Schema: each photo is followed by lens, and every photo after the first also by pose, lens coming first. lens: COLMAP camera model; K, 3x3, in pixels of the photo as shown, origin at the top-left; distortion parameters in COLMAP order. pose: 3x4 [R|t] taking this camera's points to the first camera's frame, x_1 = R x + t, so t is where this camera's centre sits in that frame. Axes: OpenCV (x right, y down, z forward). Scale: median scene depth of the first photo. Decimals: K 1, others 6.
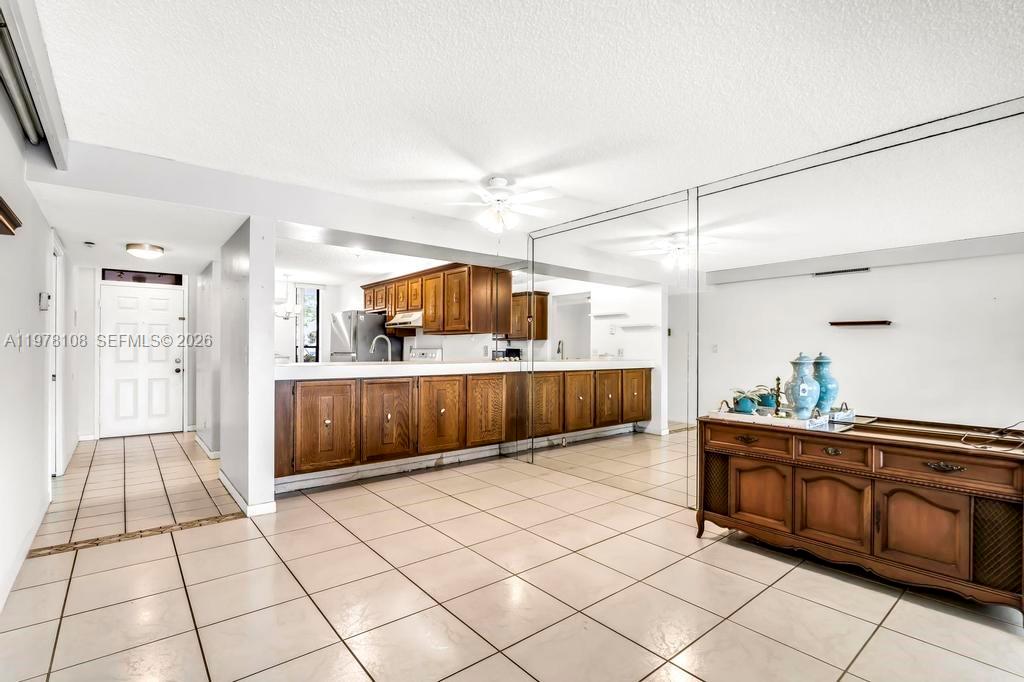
lens RADIAL K [[470.3, 0, 516.0], [0, 470.3, 346.9], [0, 0, 1]] dist [-0.010150, -0.000531]
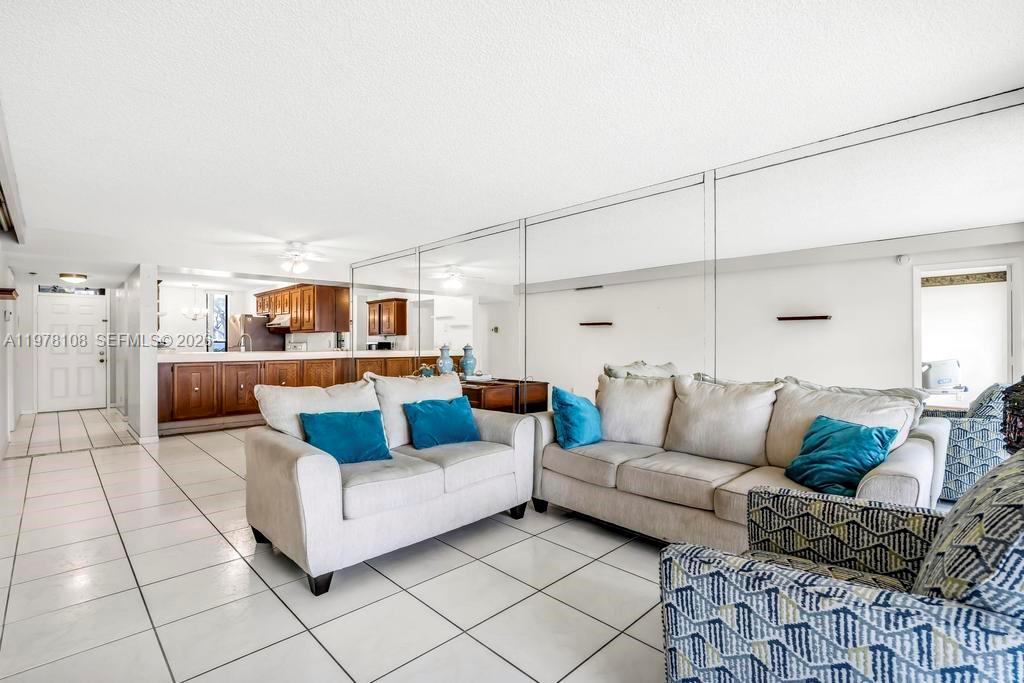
lens RADIAL K [[470.3, 0, 517.9], [0, 470.3, 341.9], [0, 0, 1]] dist [-0.010150, -0.000531]
pose [[0.996247, -0.005141, 0.086397, 0.351645], [0.004885, 0.999983, 0.003173, 0.000569], [-0.086412, -0.002739, 0.996256, -0.432528]]
